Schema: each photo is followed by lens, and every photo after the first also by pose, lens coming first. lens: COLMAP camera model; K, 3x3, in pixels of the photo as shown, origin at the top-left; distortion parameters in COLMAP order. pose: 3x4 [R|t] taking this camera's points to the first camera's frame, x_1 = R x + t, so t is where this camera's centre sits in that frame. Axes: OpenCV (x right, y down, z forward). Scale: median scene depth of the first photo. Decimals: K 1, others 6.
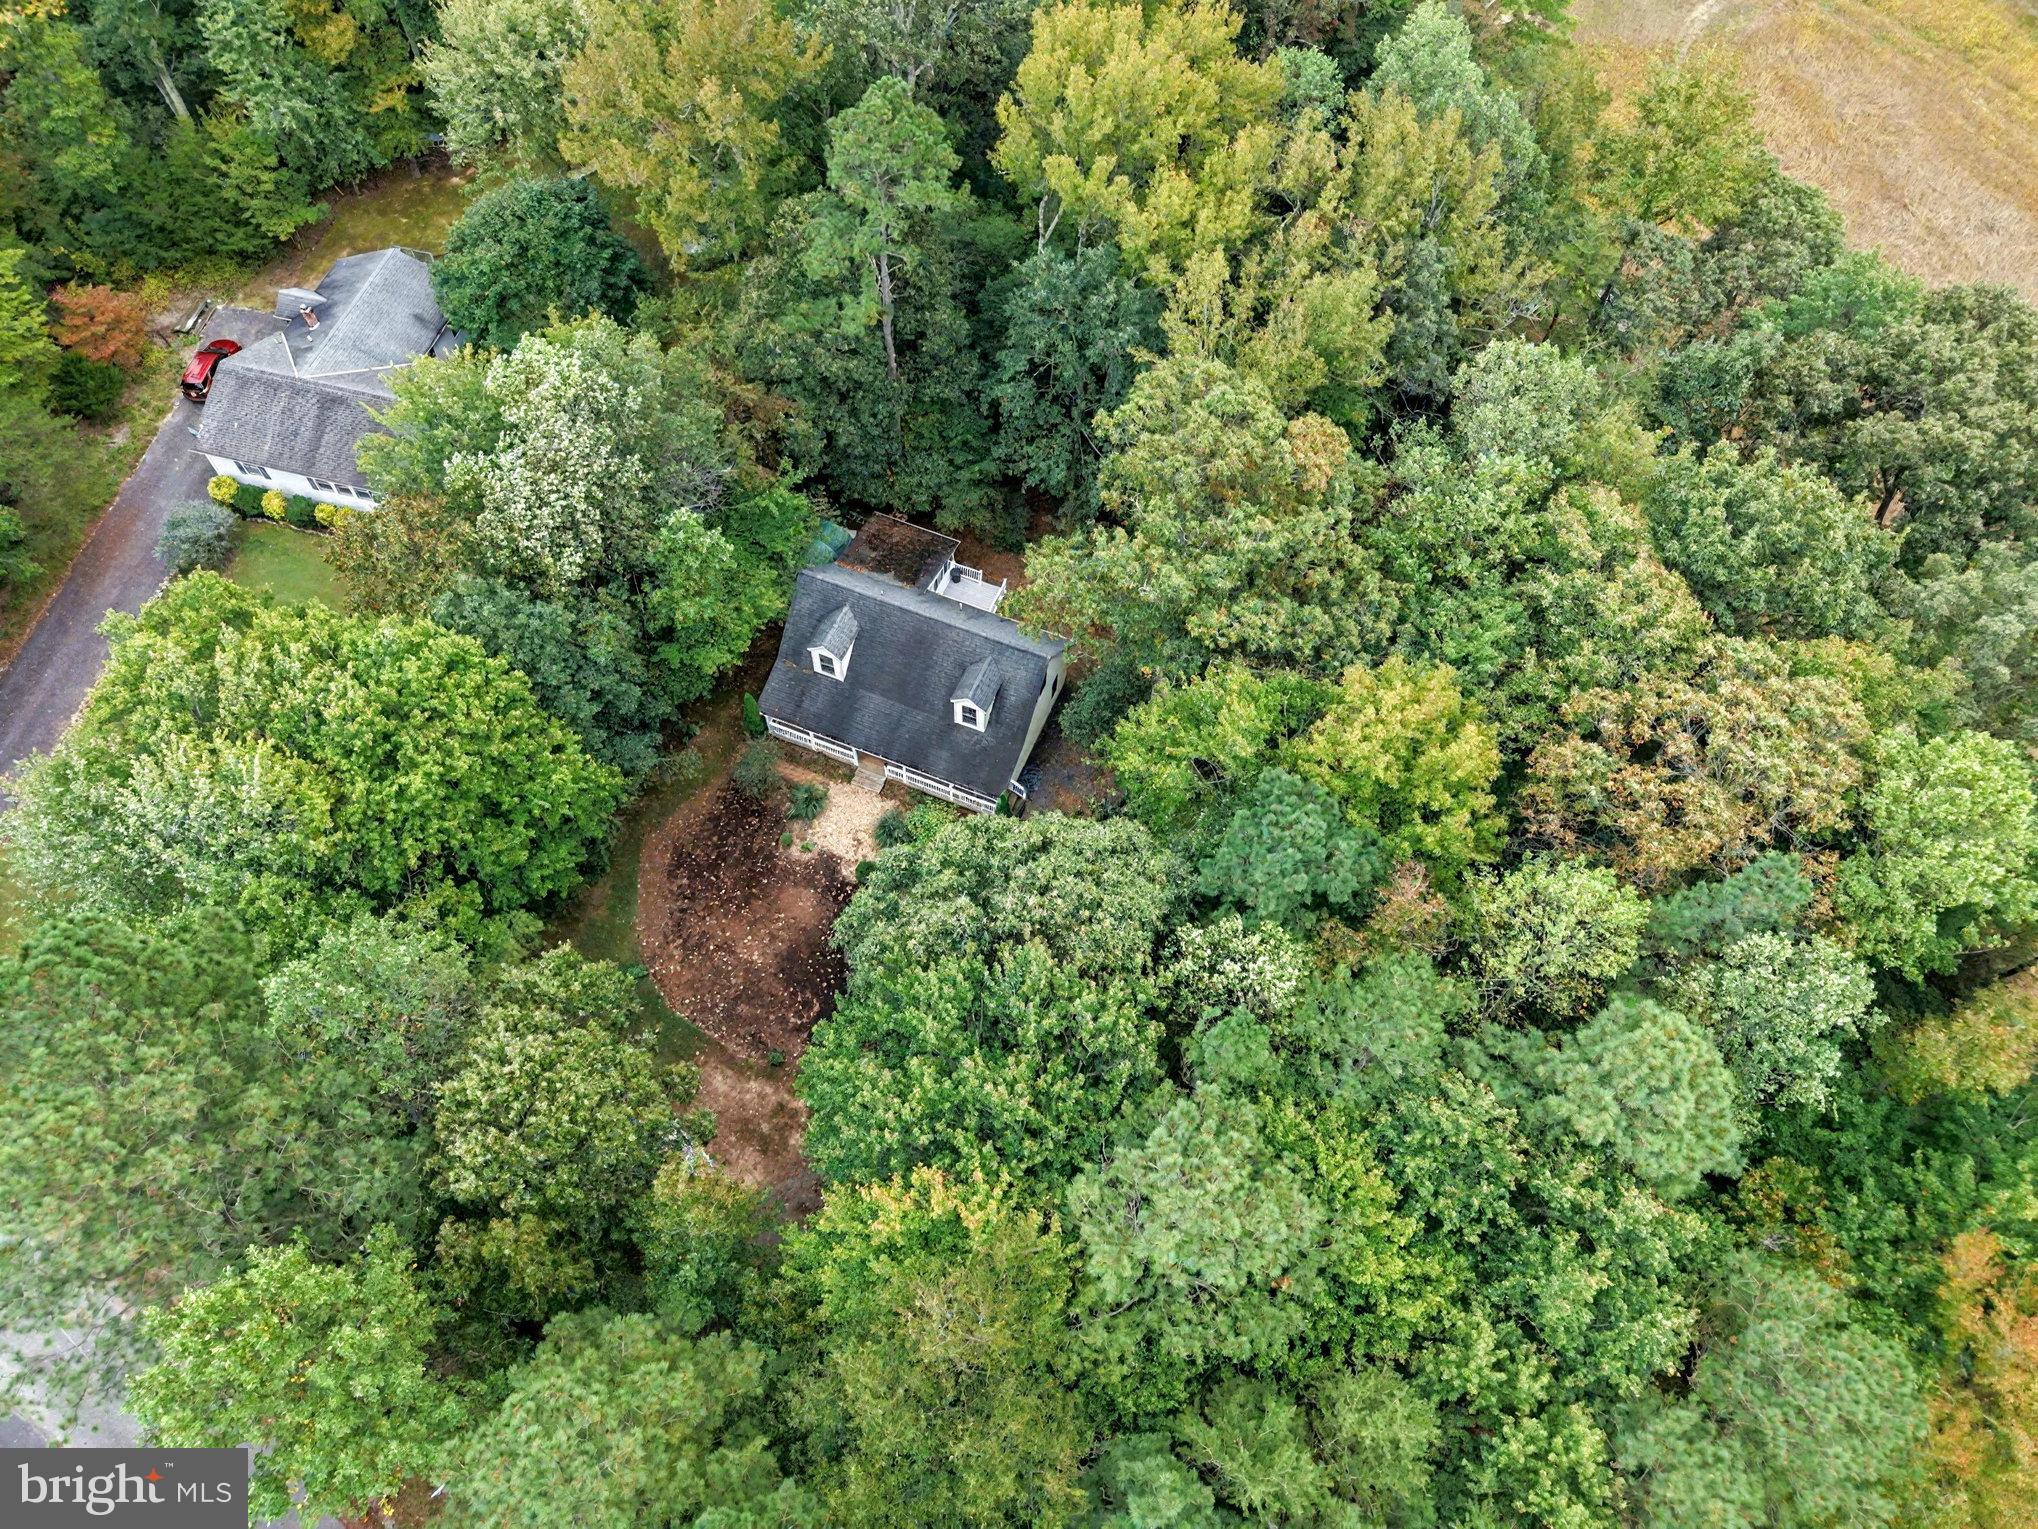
lens RADIAL K [[1352.4, 0, 1019.0], [0, 1352.4, 764.5], [0, 0, 1]] dist [0.002164, -0.001942]
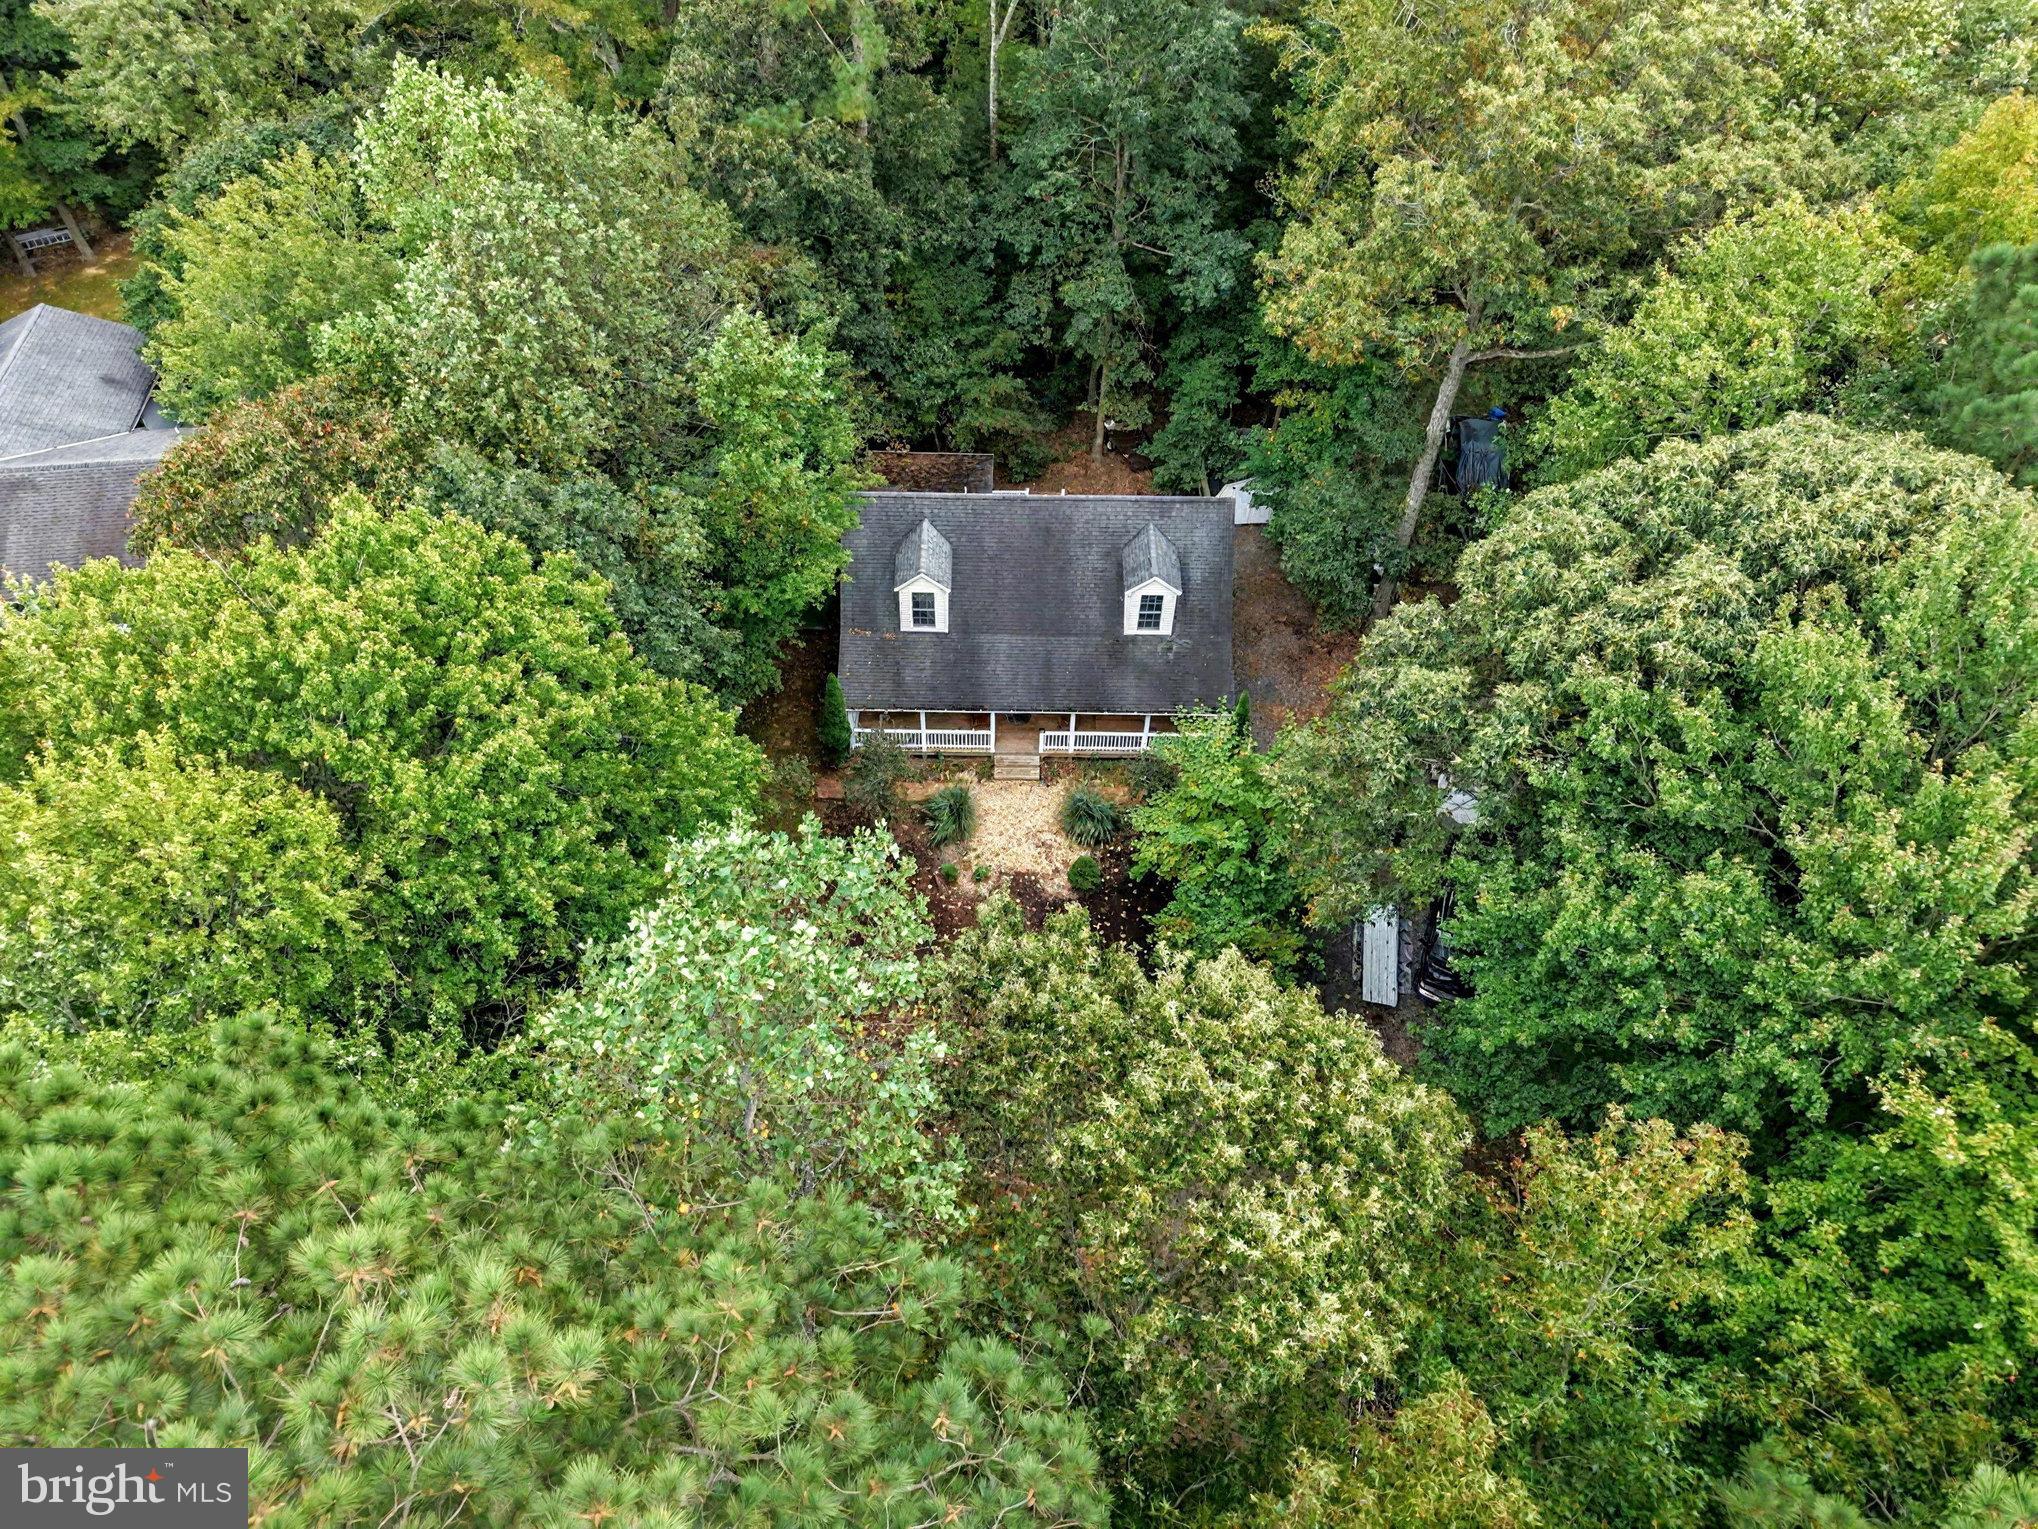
lens RADIAL K [[1357.3, 0, 1017.0], [0, 1357.3, 799.6], [0, 0, 1]] dist [-0.004277, -0.022104]
pose [[0.925681, -0.295127, 0.236675, -0.282915], [0.326531, 0.939232, -0.105931, 0.101716], [-0.191029, 0.175340, 0.965797, 0.346362]]
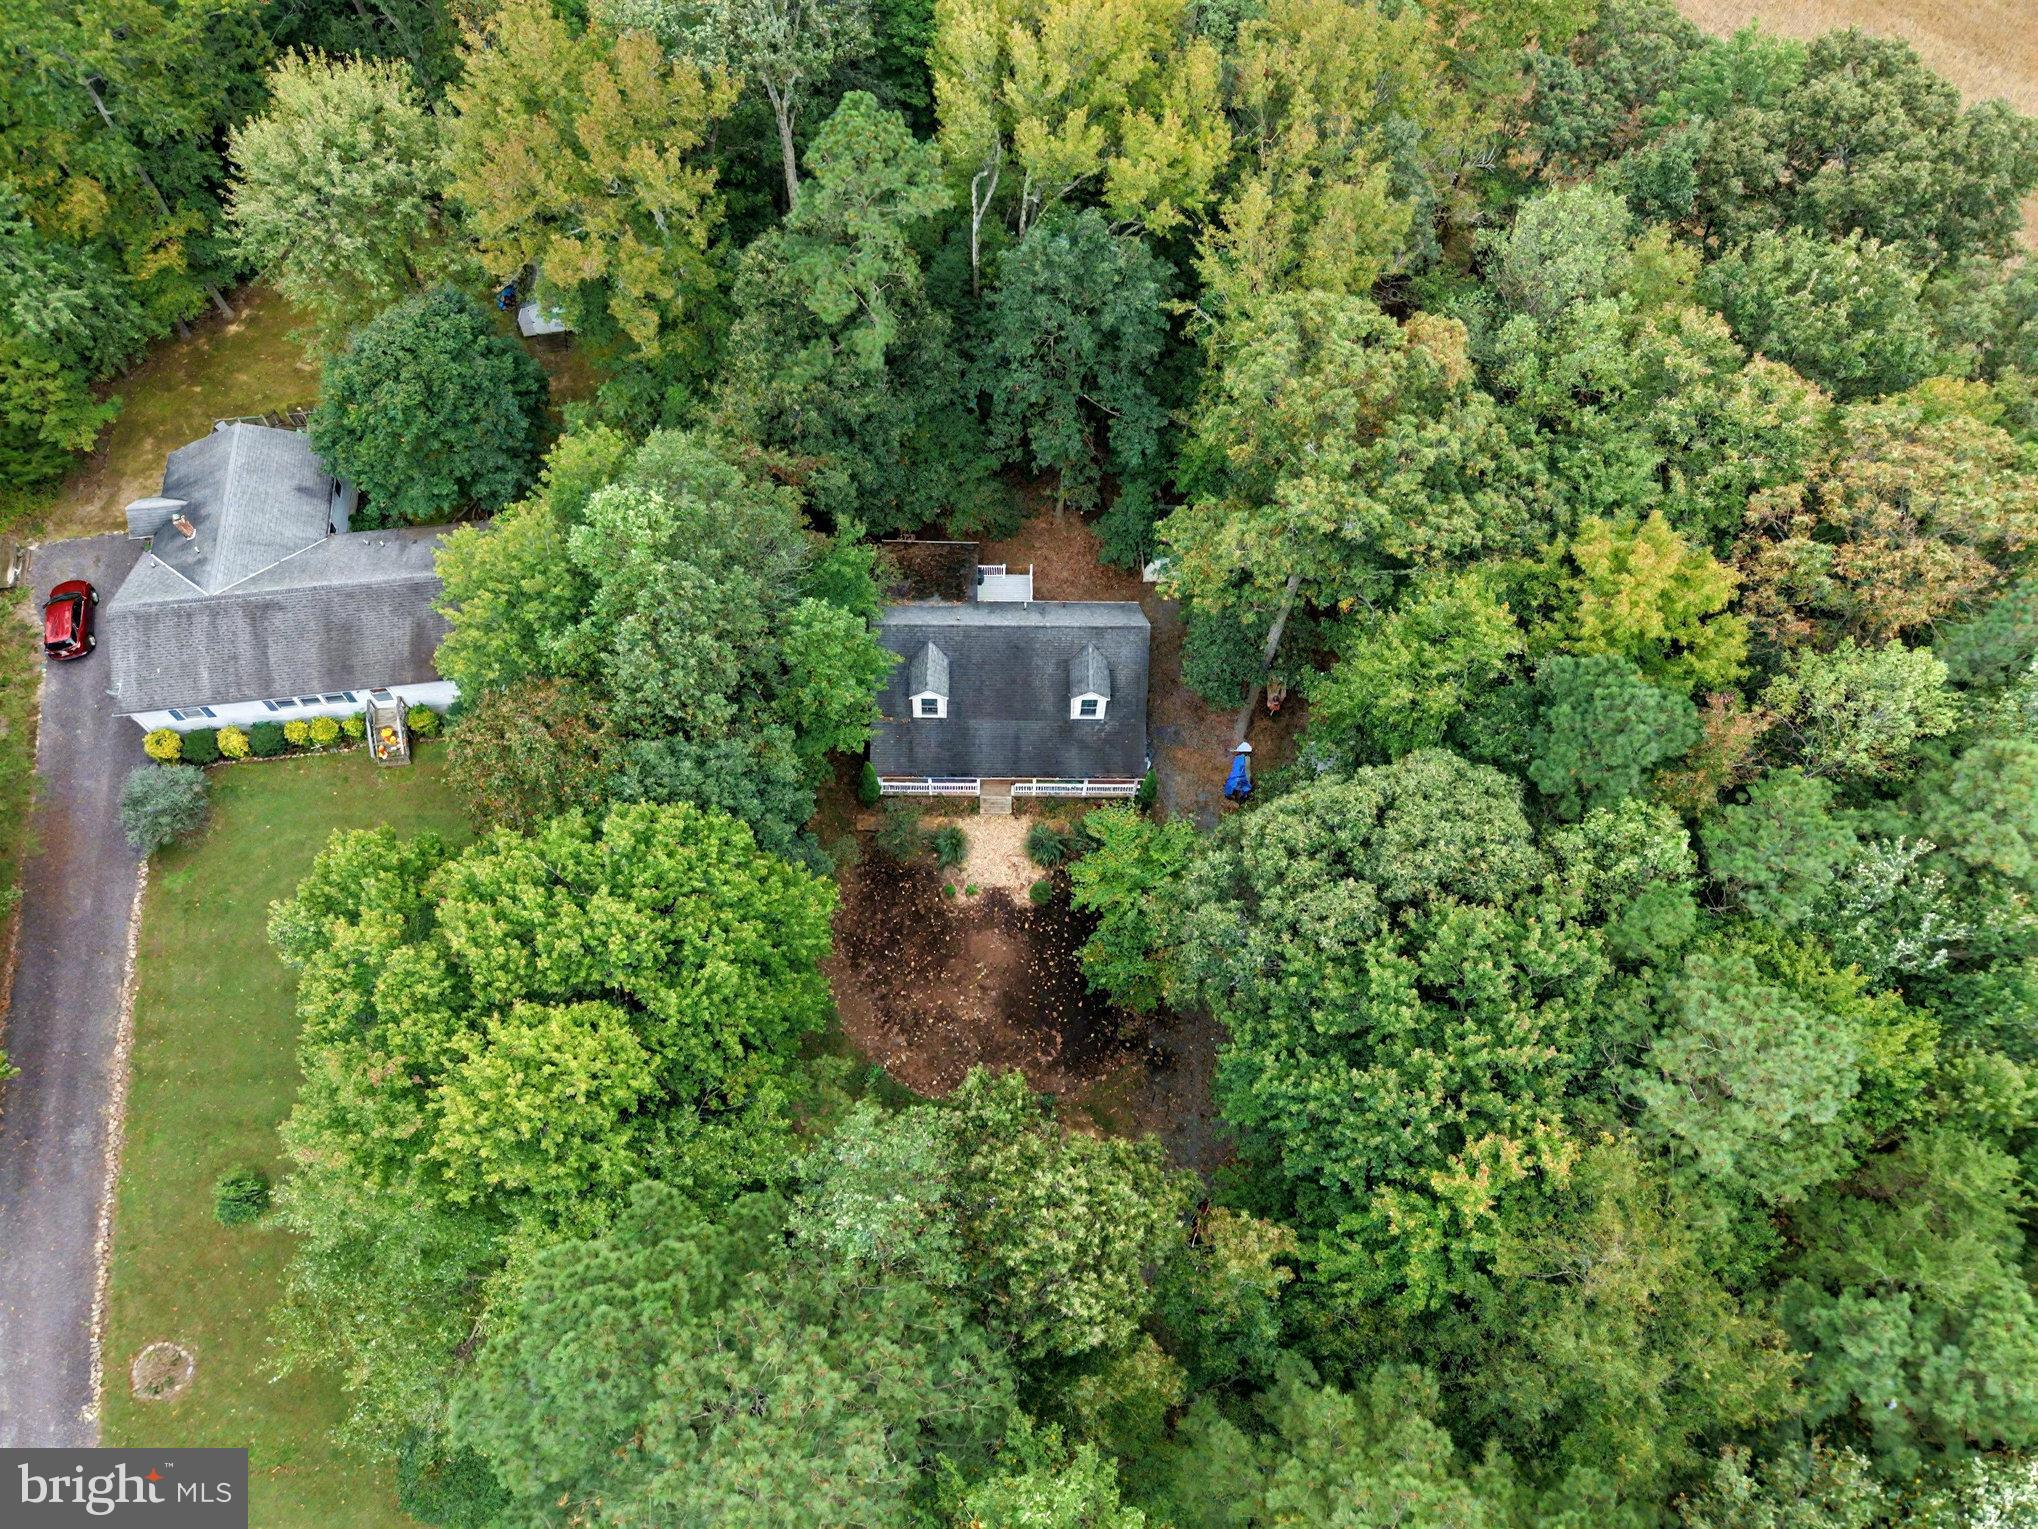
lens RADIAL K [[1352.4, 0, 1019.0], [0, 1352.4, 764.5], [0, 0, 1]] dist [0.002164, -0.001942]
pose [[0.924180, -0.336533, 0.180656, -0.266653], [0.327528, 0.941577, 0.078475, -0.088192], [-0.196511, -0.013356, 0.980411, 0.040865]]
